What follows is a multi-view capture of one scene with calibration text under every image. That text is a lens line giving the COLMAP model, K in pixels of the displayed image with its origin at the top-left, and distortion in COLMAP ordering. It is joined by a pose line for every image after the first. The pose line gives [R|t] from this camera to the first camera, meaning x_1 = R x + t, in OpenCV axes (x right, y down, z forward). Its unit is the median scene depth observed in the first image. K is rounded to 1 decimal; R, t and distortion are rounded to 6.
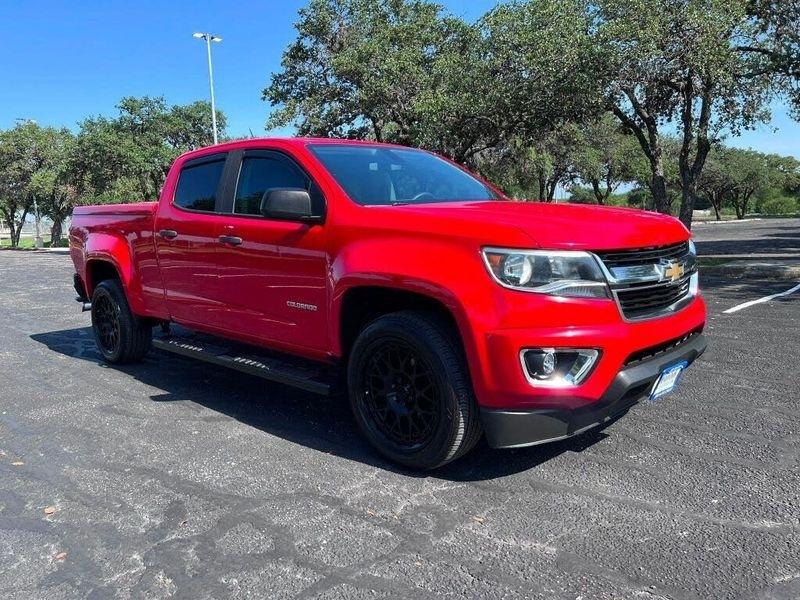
lens RADIAL K [[604.6, 0, 399.7], [0, 604.6, 302.0], [0, 0, 1]] dist [0.045459, -0.048434]
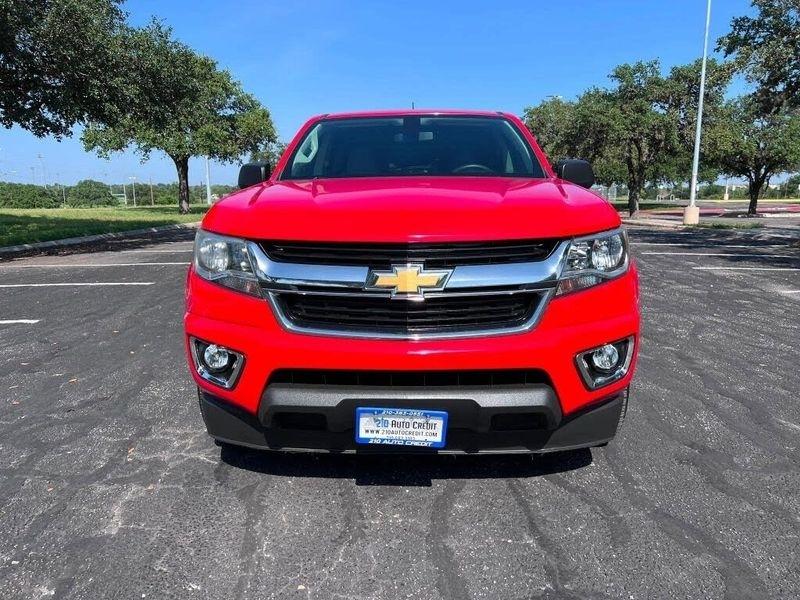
lens RADIAL K [[604.6, 0, 398.2], [0, 604.6, 300.1], [0, 0, 1]] dist [0.045459, -0.048434]
pose [[0.631870, 0.169104, -0.756402, 0.147093], [-0.132252, 0.985120, 0.109759, -0.015802], [0.763708, 0.030682, 0.644833, 0.081610]]
